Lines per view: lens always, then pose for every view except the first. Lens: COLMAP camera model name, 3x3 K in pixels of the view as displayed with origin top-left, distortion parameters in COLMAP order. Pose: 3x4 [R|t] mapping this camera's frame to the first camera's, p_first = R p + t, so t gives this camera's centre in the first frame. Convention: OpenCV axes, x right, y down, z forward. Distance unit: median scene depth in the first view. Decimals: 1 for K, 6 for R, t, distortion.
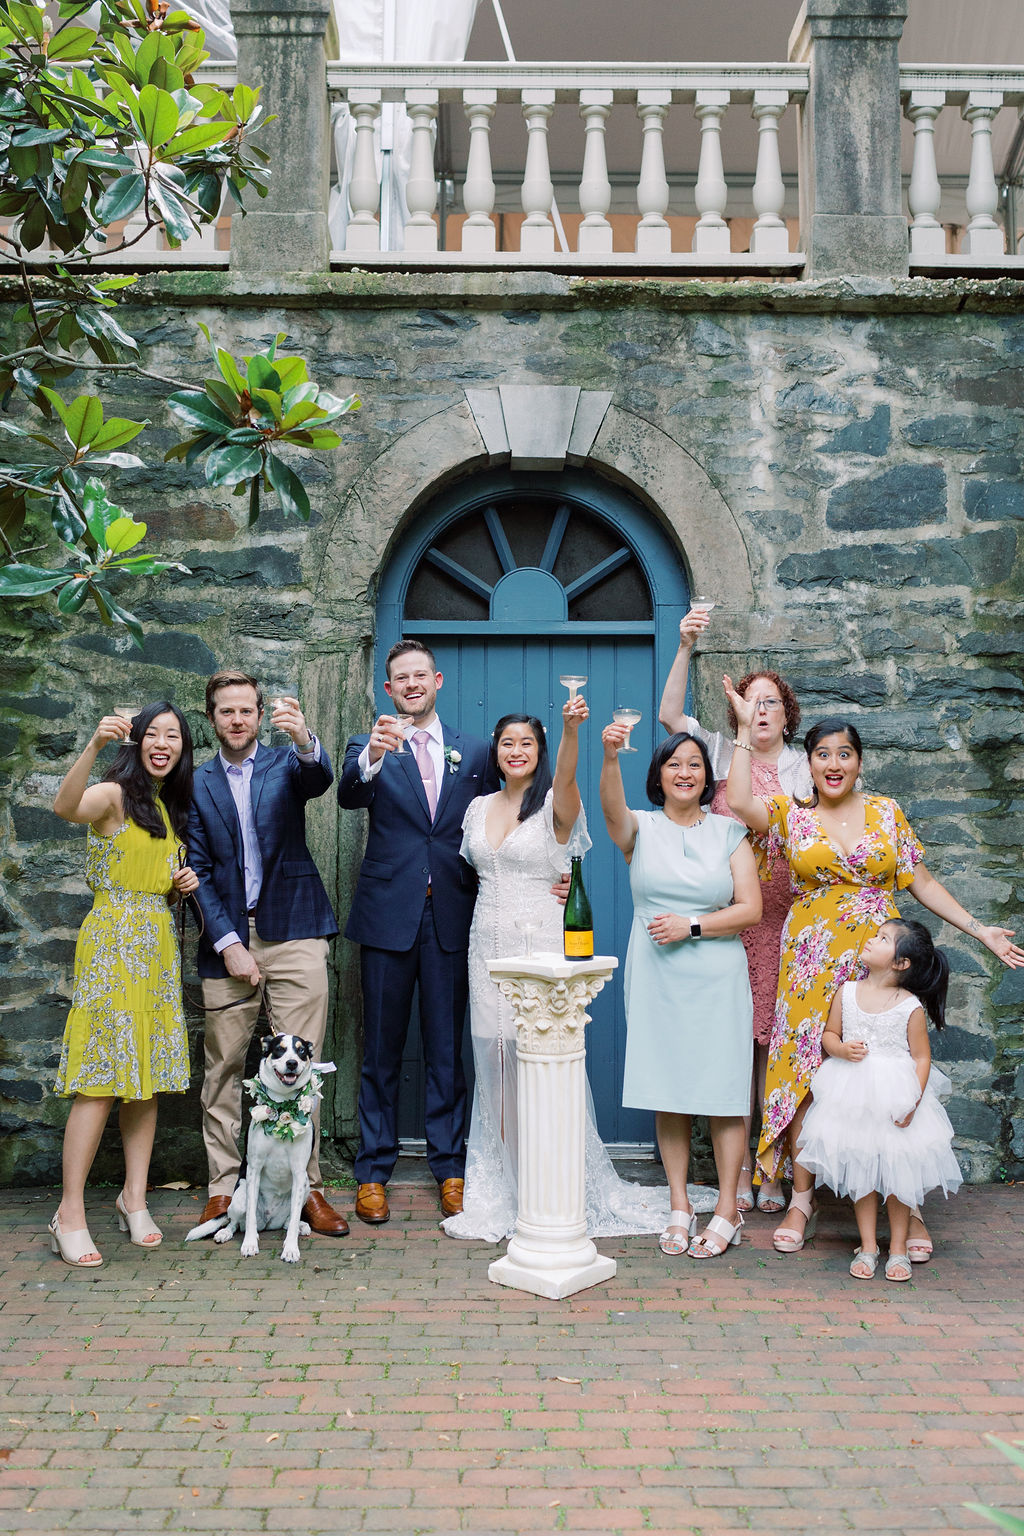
lens RADIAL K [[1600.4, 0, 471.9], [0, 1600.4, 696.2], [0, 0, 1]] dist [0.004310, 0.005903]
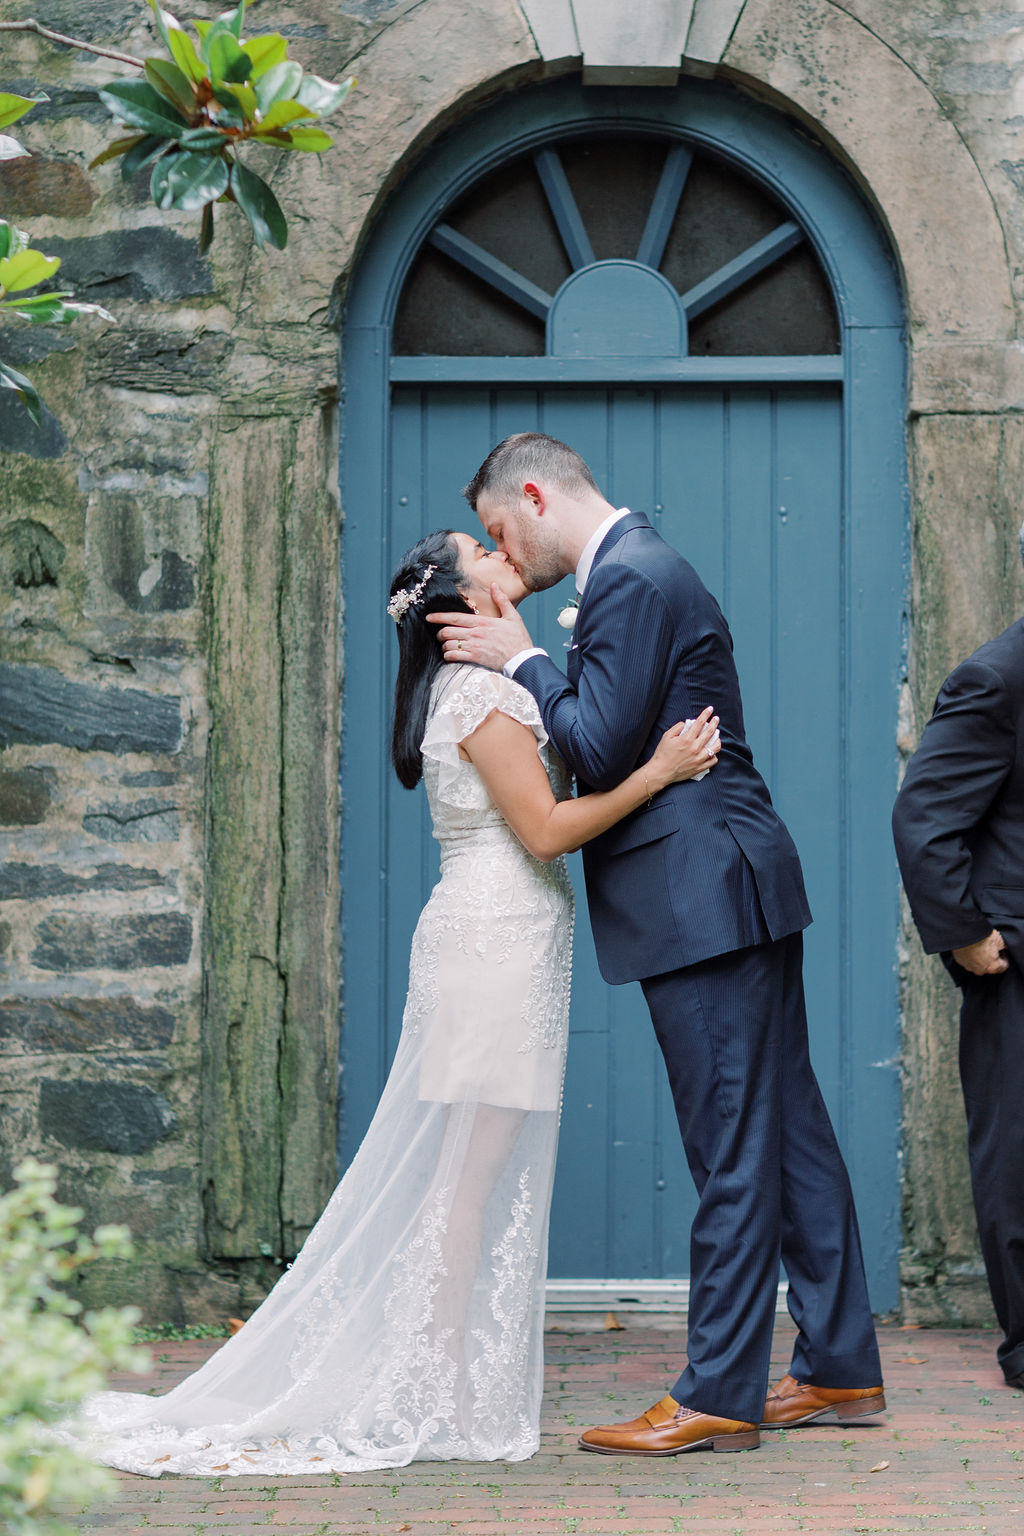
lens RADIAL K [[4586.4, 0, 565.1], [0, 4586.4, 683.3], [0, 0, 1]] dist [0.032050, -0.283225]
pose [[0.999934, -0.005293, 0.010188, 0.000701], [0.004864, 0.999120, 0.041671, -0.000157], [-0.010400, -0.041619, 0.999079, -0.618927]]
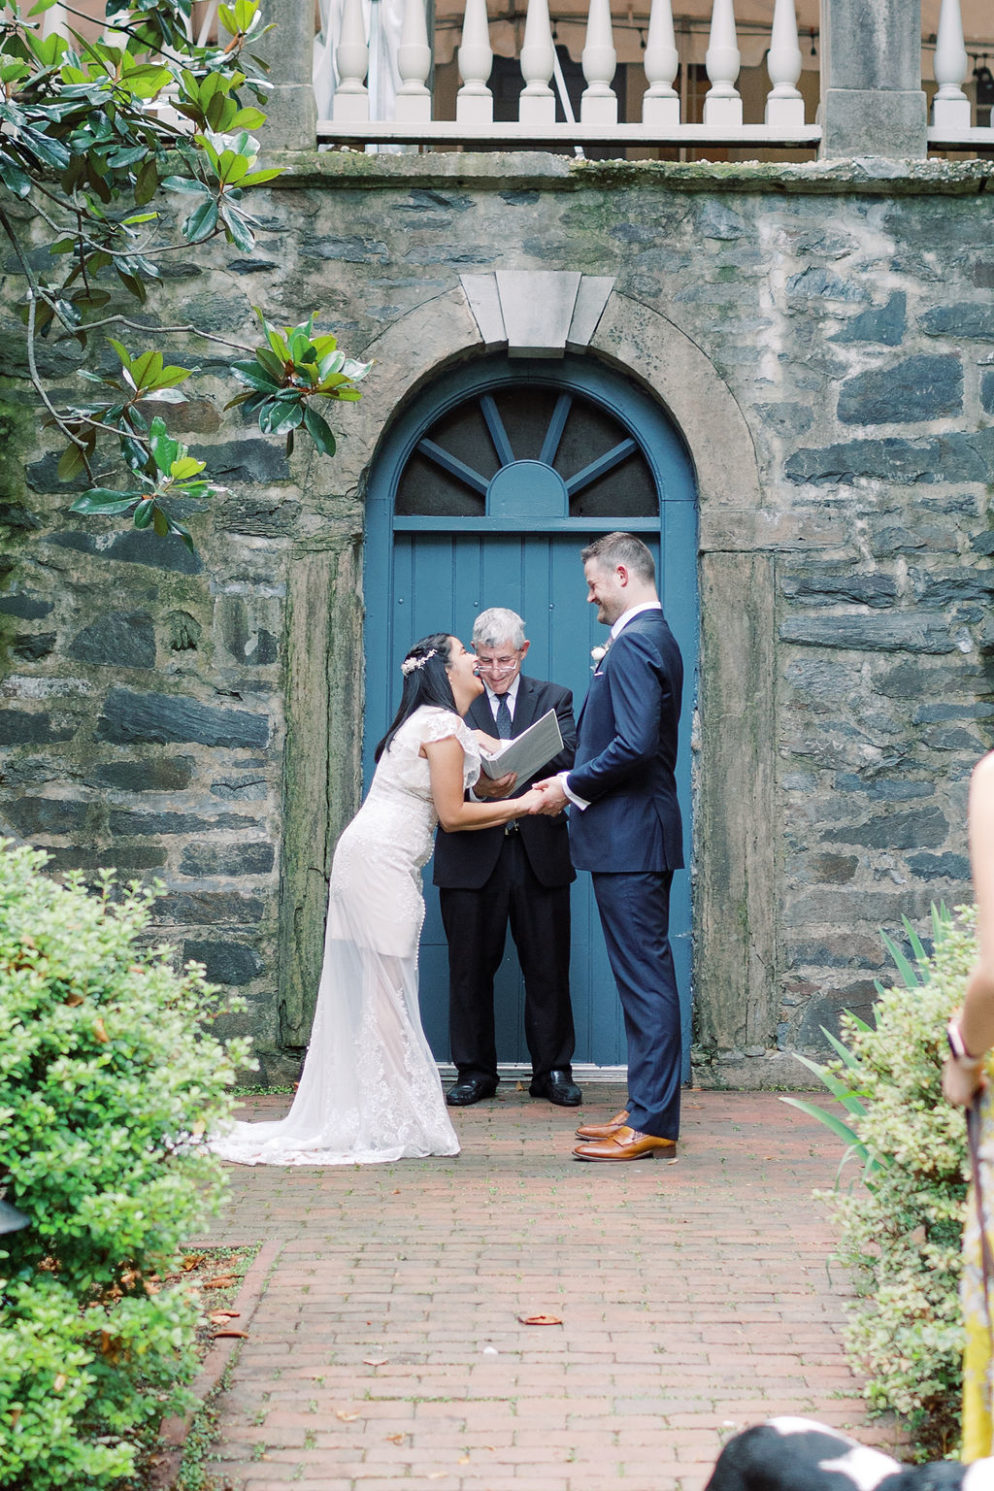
lens RADIAL K [[2984.8, 0, 519.3], [0, 2984.8, 617.5], [0, 0, 1]] dist [-0.009631, -0.018915]
pose [[0.999889, 0.001677, 0.014800, 0.005104], [-0.001769, 0.999979, 0.006184, 0.001555], [-0.014789, -0.006210, 0.999871, -0.788308]]
